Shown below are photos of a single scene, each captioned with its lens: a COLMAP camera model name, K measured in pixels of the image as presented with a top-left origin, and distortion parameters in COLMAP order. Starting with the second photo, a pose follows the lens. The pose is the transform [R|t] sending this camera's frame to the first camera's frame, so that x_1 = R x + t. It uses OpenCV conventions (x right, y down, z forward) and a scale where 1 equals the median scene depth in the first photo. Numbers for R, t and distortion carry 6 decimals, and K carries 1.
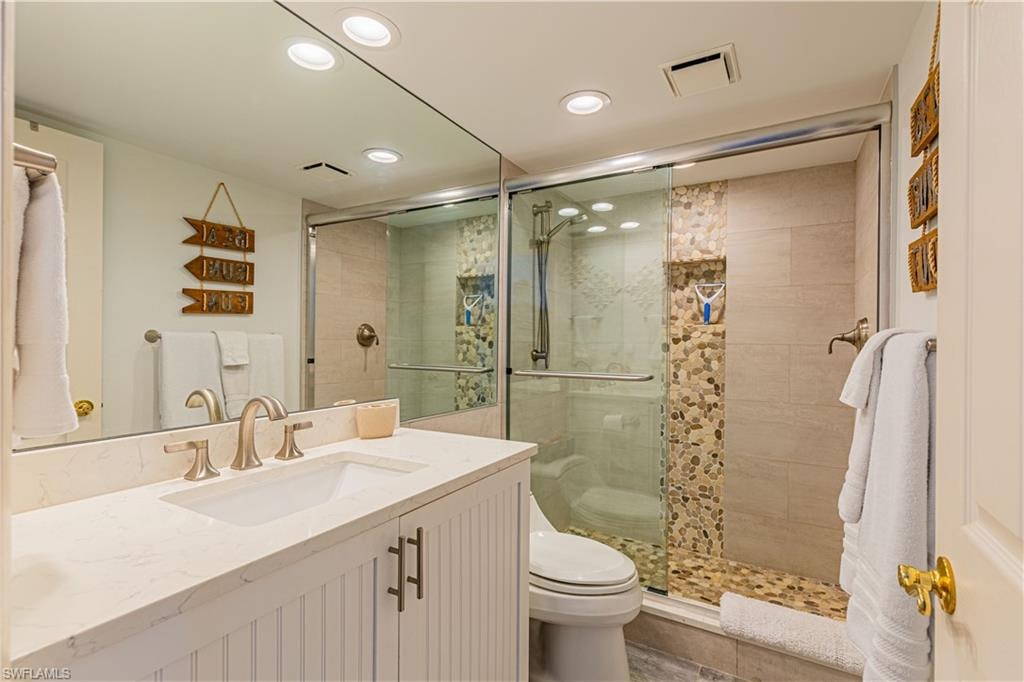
lens RADIAL K [[453.7, 0, 519.6], [0, 453.7, 341.9], [0, 0, 1]] dist [0.001186, 0.000065]
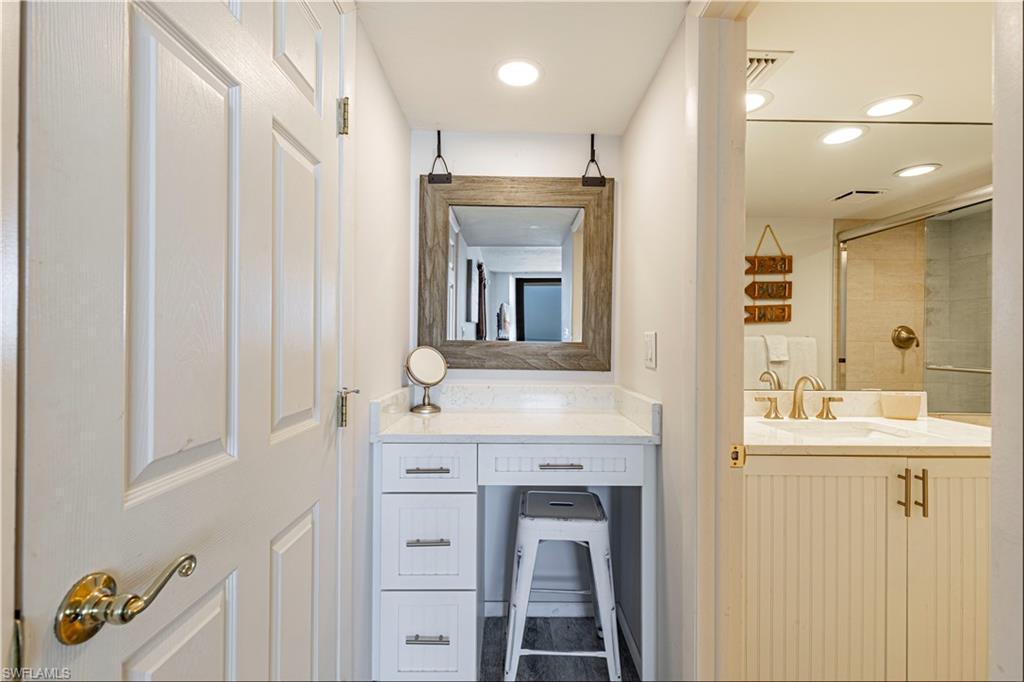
lens RADIAL K [[466.0, 0, 513.3], [0, 466.0, 340.7], [0, 0, 1]] dist [0.006611, 0.000752]
pose [[0.502501, -0.003532, -0.864570, 0.167172], [-0.003668, 0.999974, -0.006217, 0.003729], [0.864569, 0.006296, 0.502475, -0.360723]]
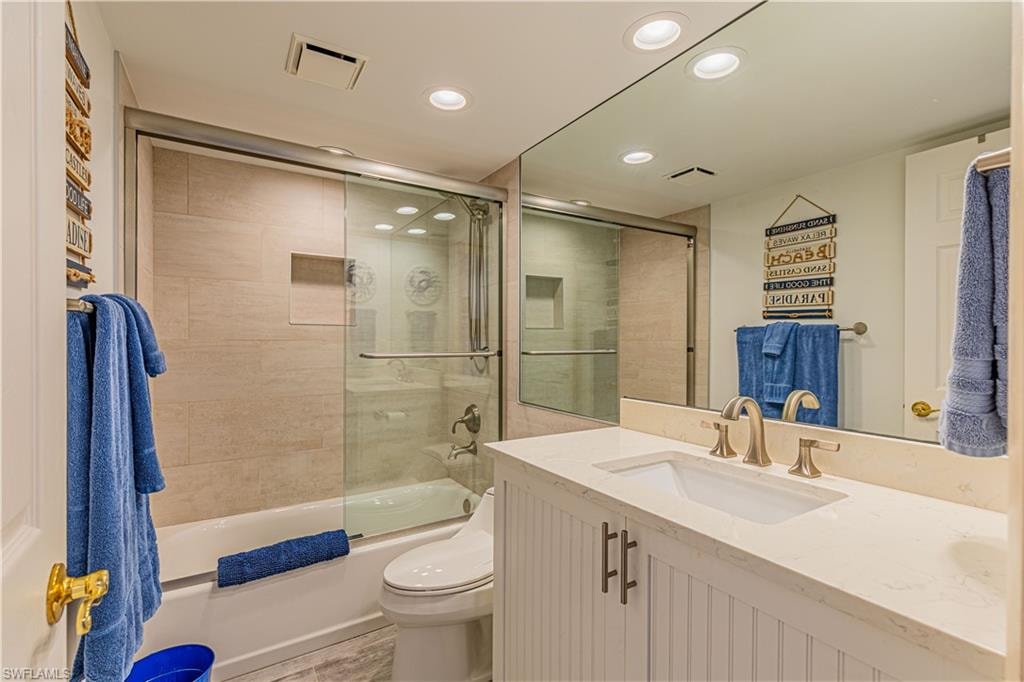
lens RADIAL K [[456.8, 0, 513.5], [0, 456.8, 341.1], [0, 0, 1]] dist [0.008824, 0.000176]
pose [[-0.477428, -0.002321, -0.878668, 0.277480], [-0.009790, 0.999948, 0.002678, -0.000845], [0.878616, 0.009880, -0.477426, 0.476365]]
